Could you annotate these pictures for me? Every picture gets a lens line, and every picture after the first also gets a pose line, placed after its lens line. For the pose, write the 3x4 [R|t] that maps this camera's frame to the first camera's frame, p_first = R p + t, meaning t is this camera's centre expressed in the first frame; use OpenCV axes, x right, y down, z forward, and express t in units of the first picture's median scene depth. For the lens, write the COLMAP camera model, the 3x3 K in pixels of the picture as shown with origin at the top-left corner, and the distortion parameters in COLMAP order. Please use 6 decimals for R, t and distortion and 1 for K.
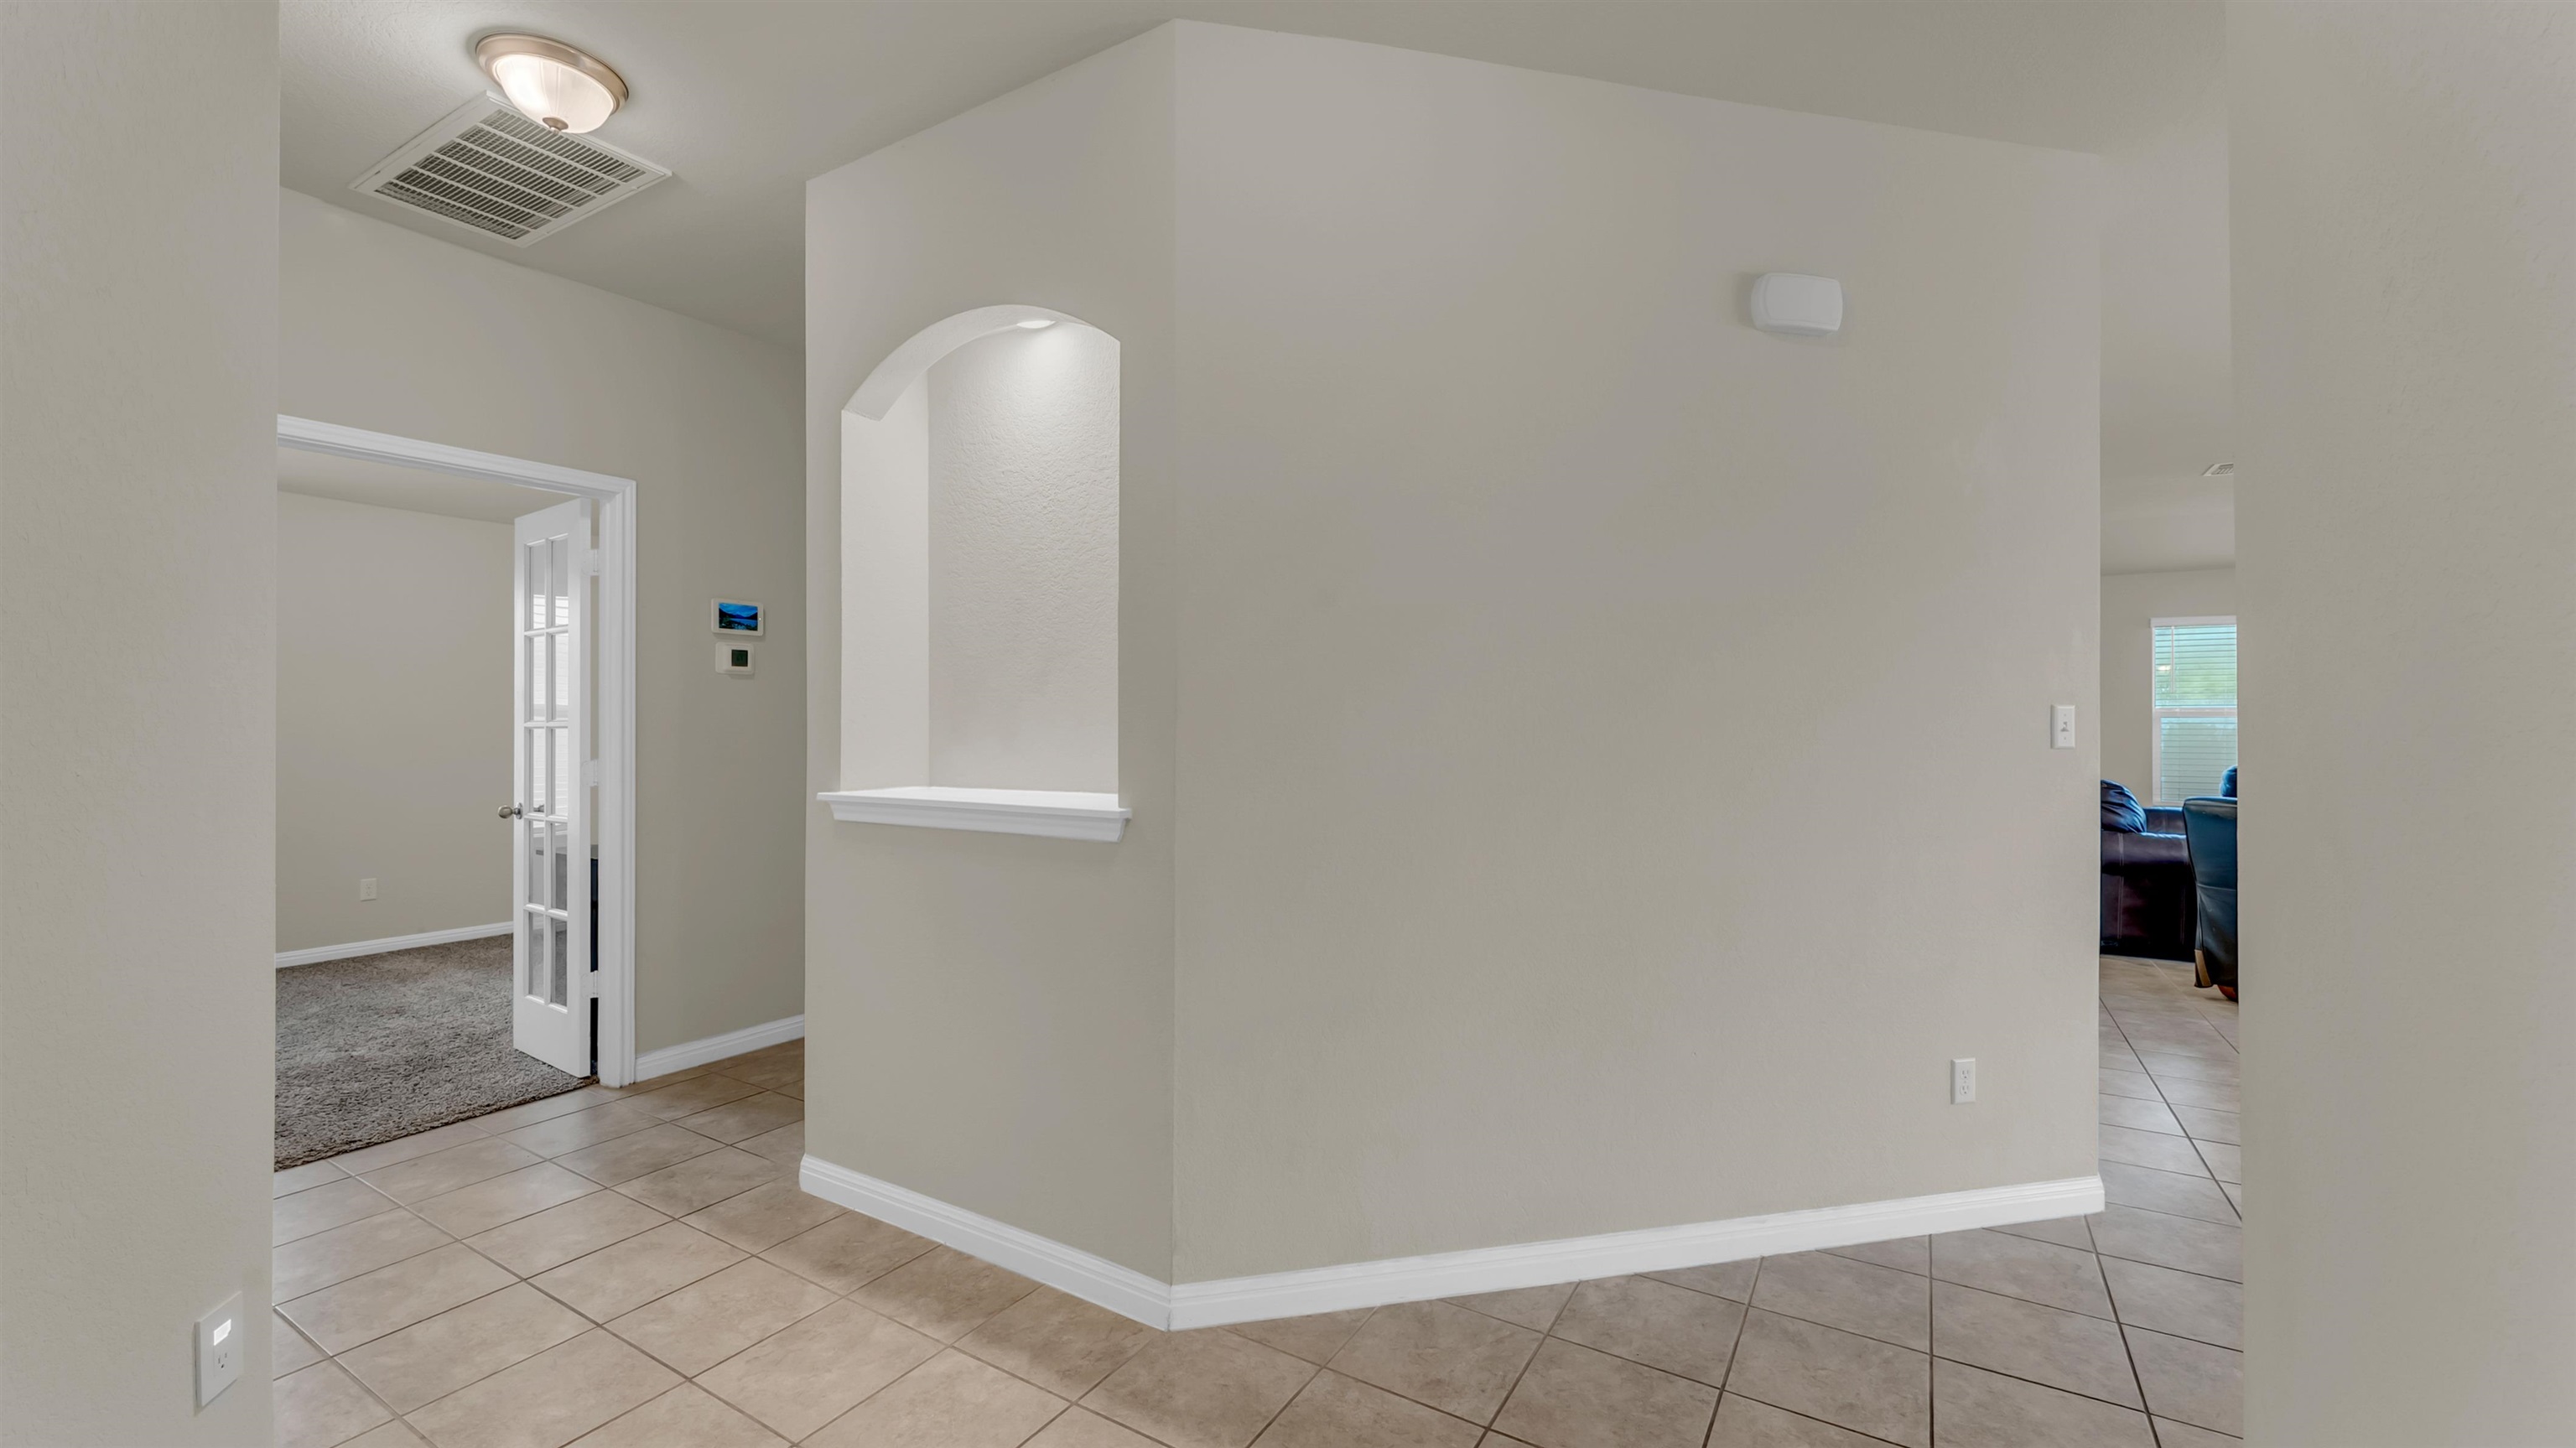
lens RADIAL K [[1068.7, 0, 1281.5], [0, 1068.7, 716.7], [0, 0, 1]] dist [-0.003560, -0.000914]
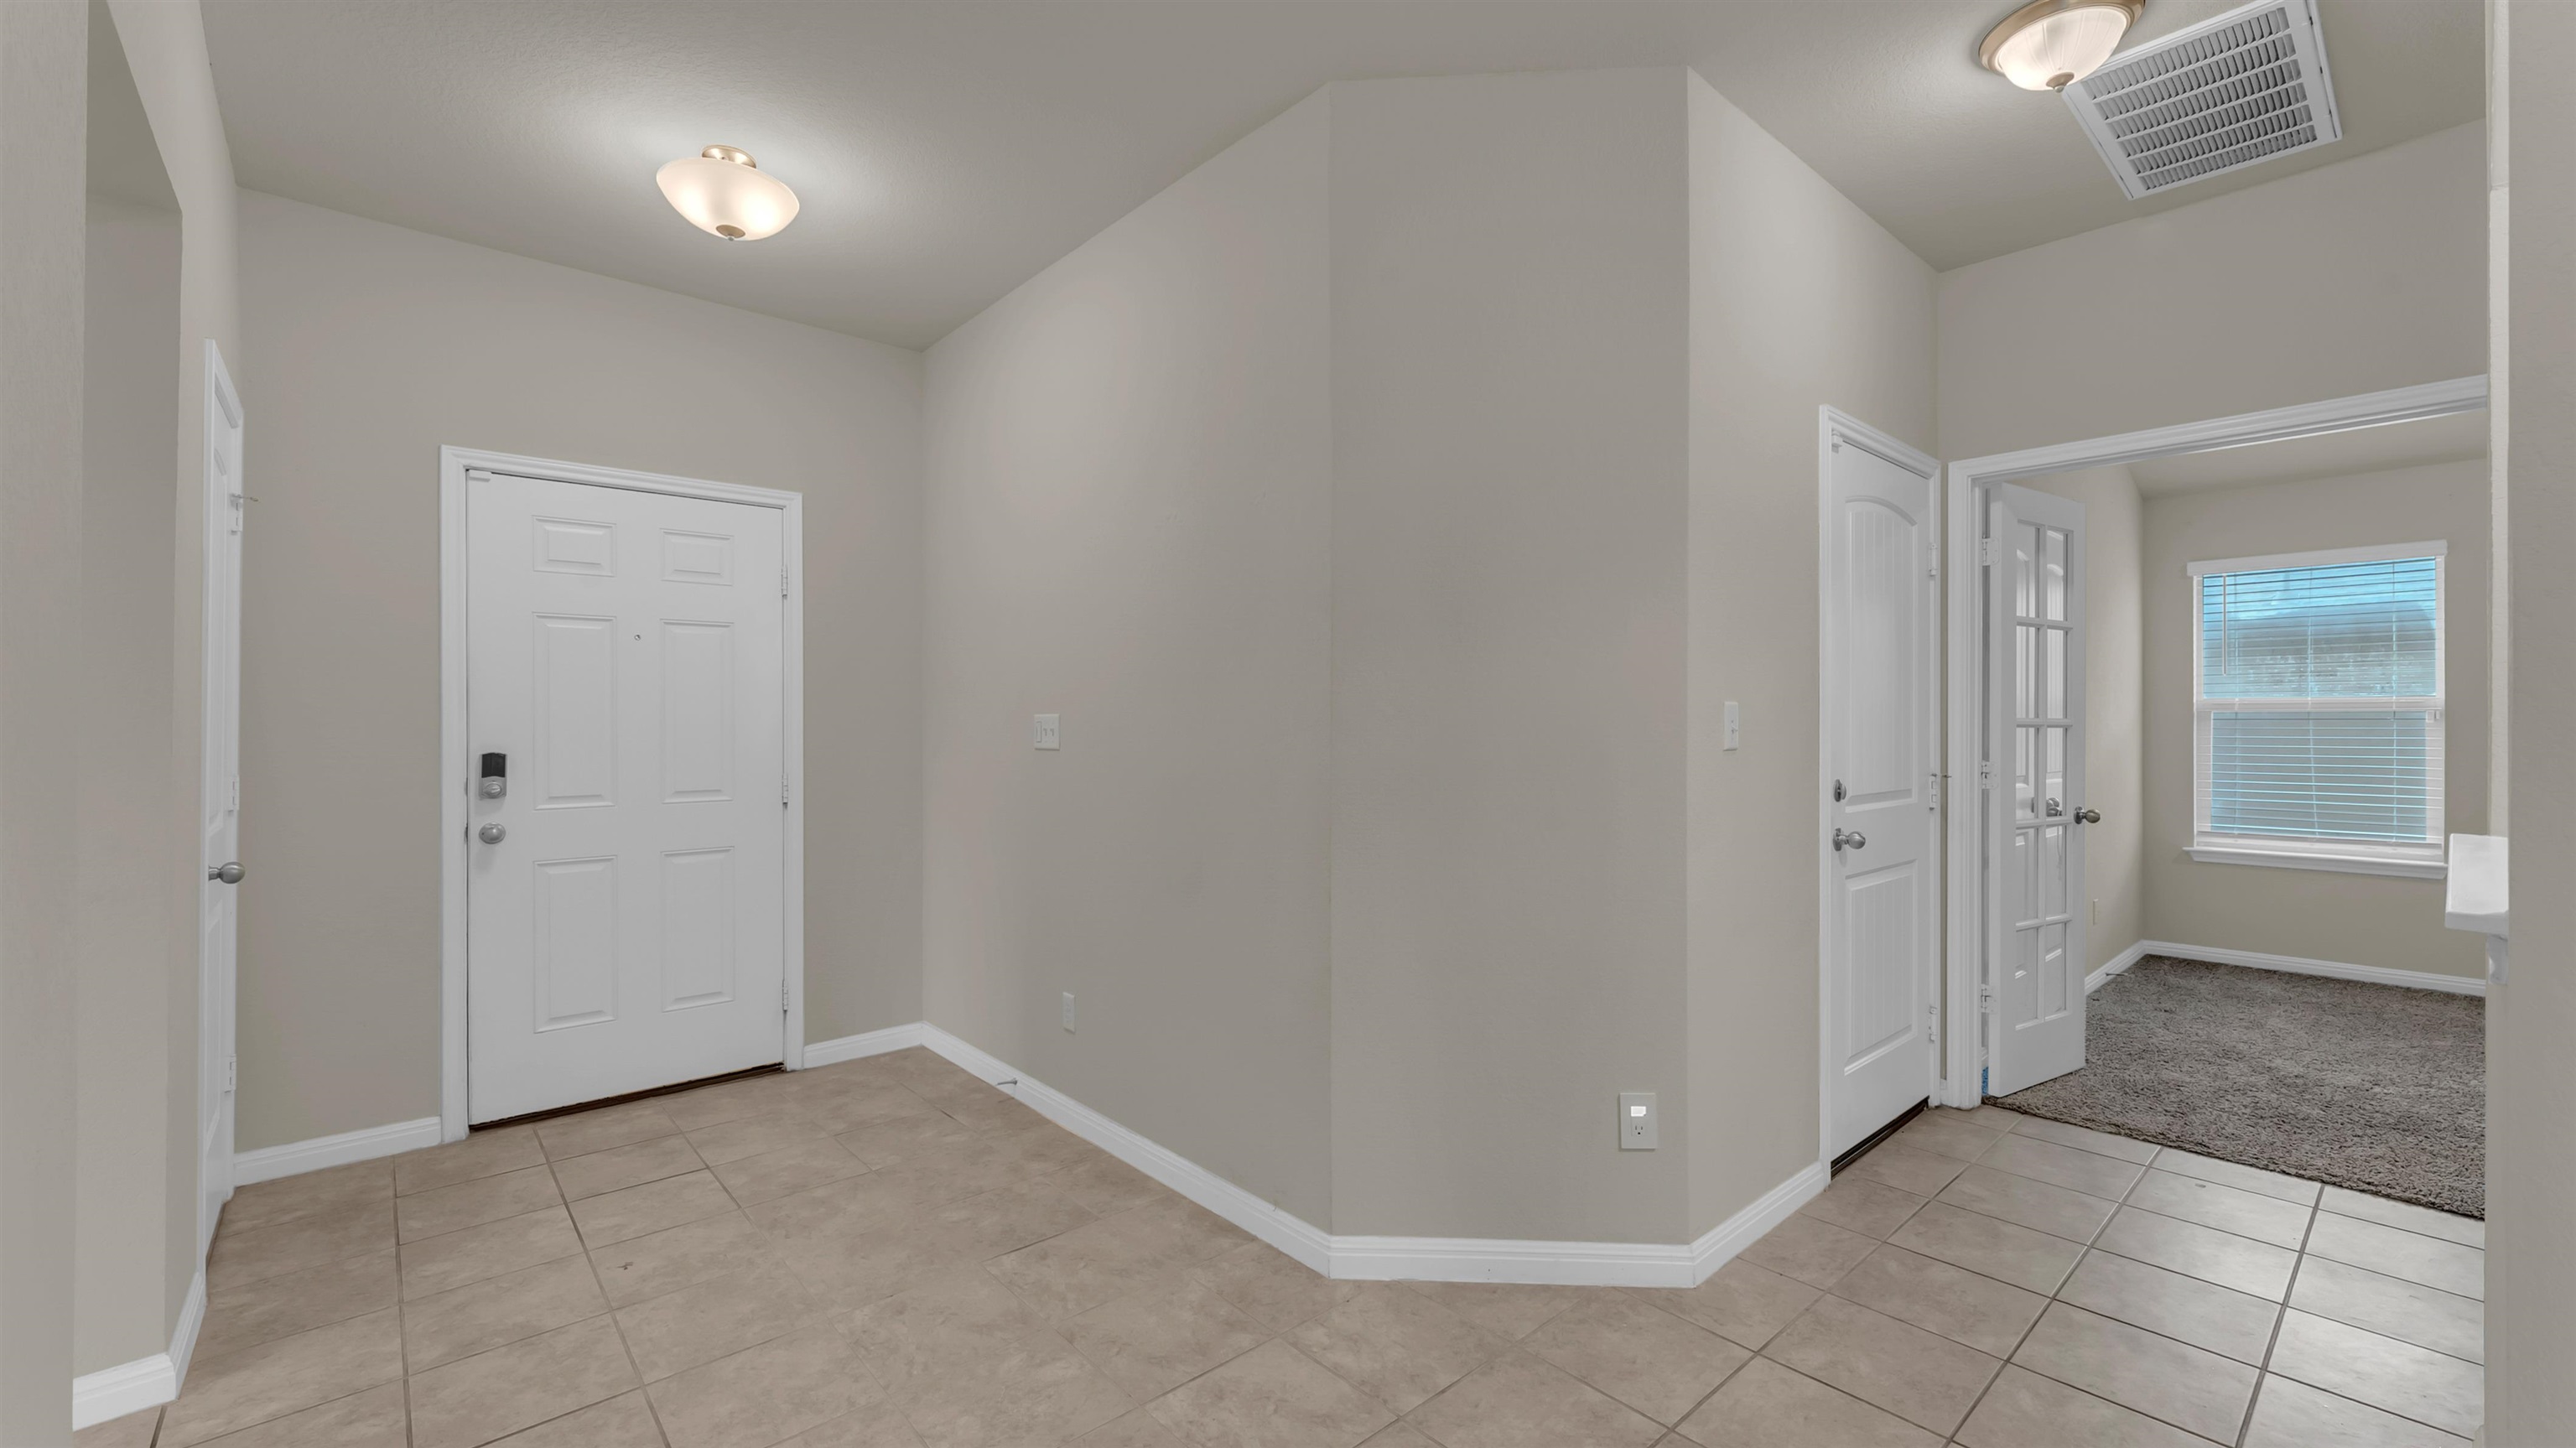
lens RADIAL K [[1068.7, 0, 1272.9], [0, 1068.7, 714.2], [0, 0, 1]] dist [-0.003560, -0.000914]
pose [[-0.297882, 0.004973, -0.954590, 0.319362], [0.000103, 0.999987, 0.005177, -0.003694], [0.954603, 0.001444, -0.297879, 0.470902]]
